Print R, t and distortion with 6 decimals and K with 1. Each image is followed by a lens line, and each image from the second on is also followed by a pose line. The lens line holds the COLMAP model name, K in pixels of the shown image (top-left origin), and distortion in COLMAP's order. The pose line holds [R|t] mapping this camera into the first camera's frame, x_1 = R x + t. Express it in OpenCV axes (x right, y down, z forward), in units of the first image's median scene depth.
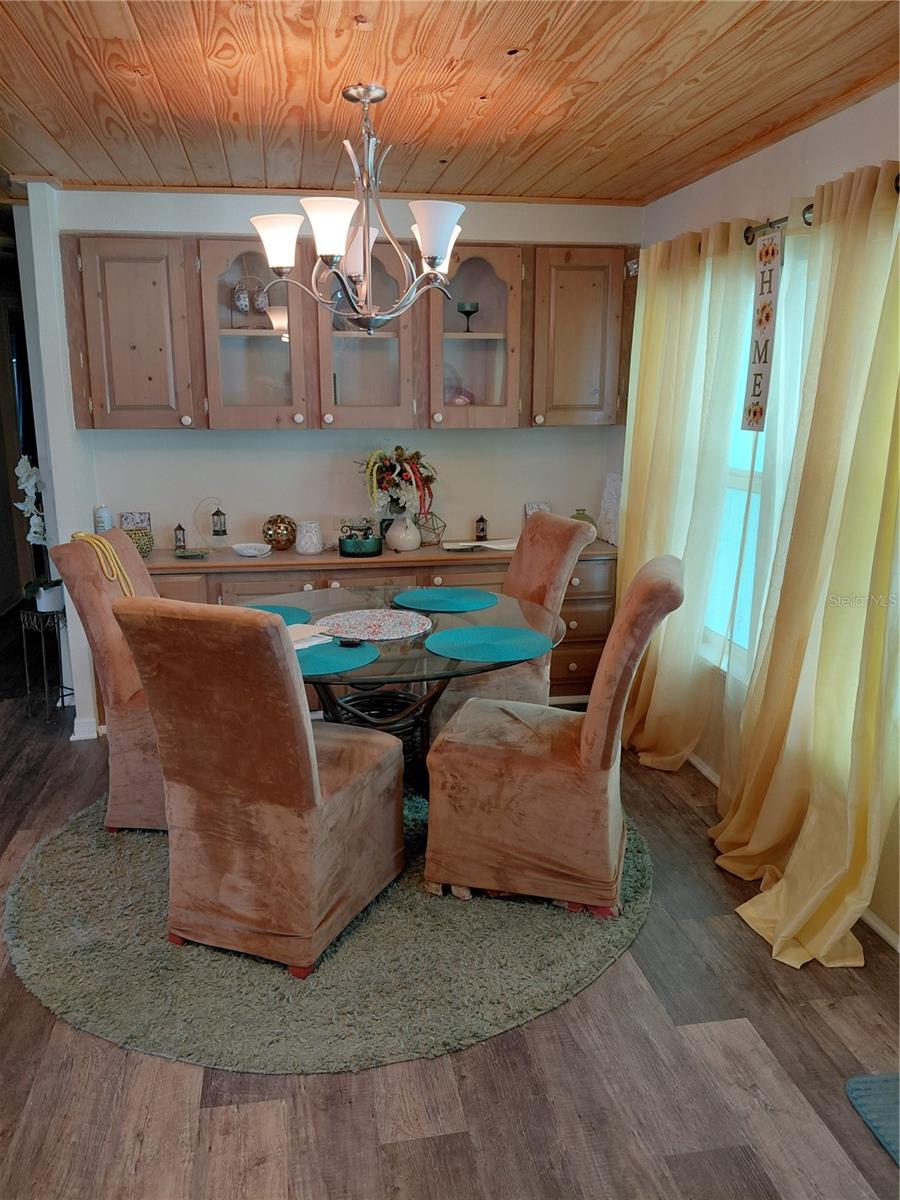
lens RADIAL K [[905.7, 0, 450.0], [0, 905.7, 600.0], [0, 0, 1]] dist [0.003172, -0.001307]
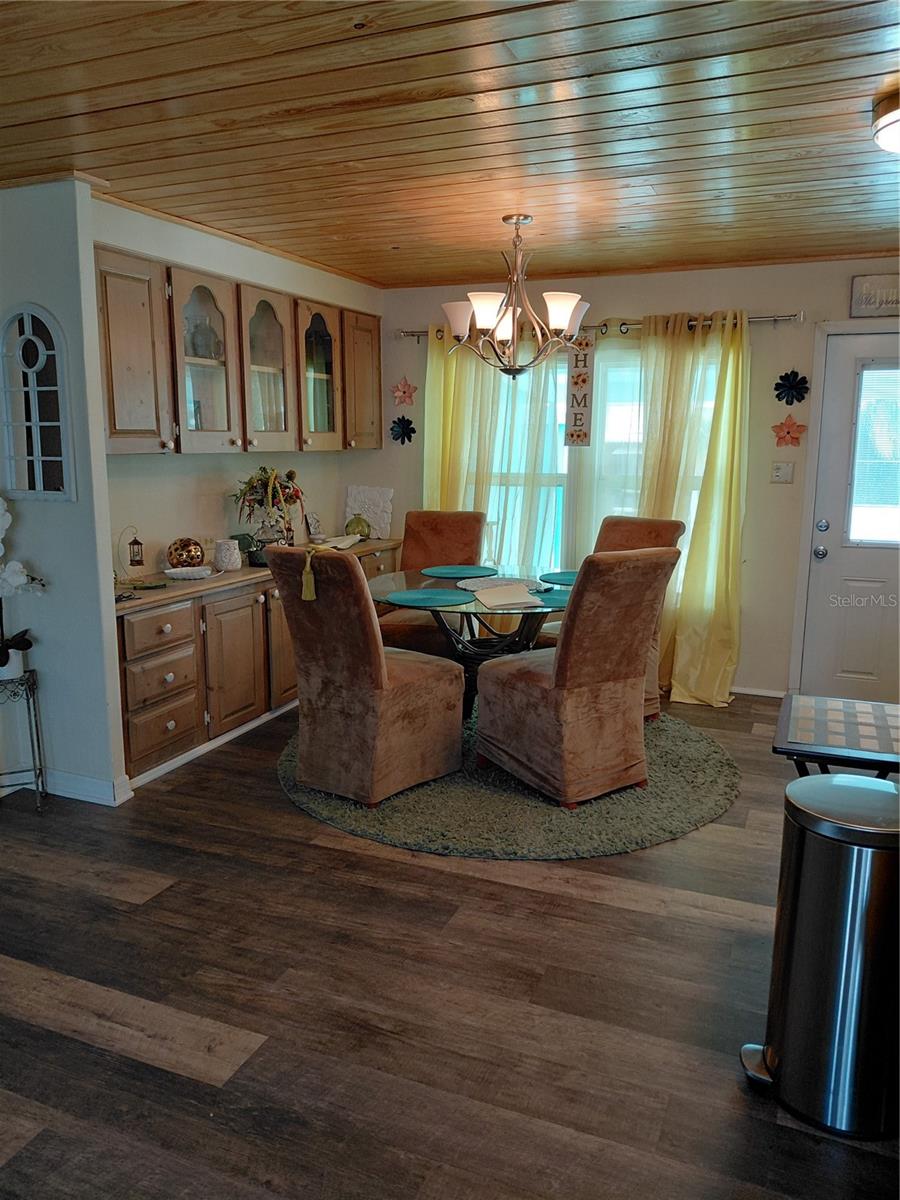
lens RADIAL K [[887.3, 0, 450.0], [0, 887.3, 600.0], [0, 0, 1]] dist [0.068116, 0.001170]
pose [[0.556508, -0.152130, 0.816795, -1.230682], [0.180519, 0.981748, 0.059860, -0.046258], [-0.810994, 0.114135, 0.573814, 0.265329]]
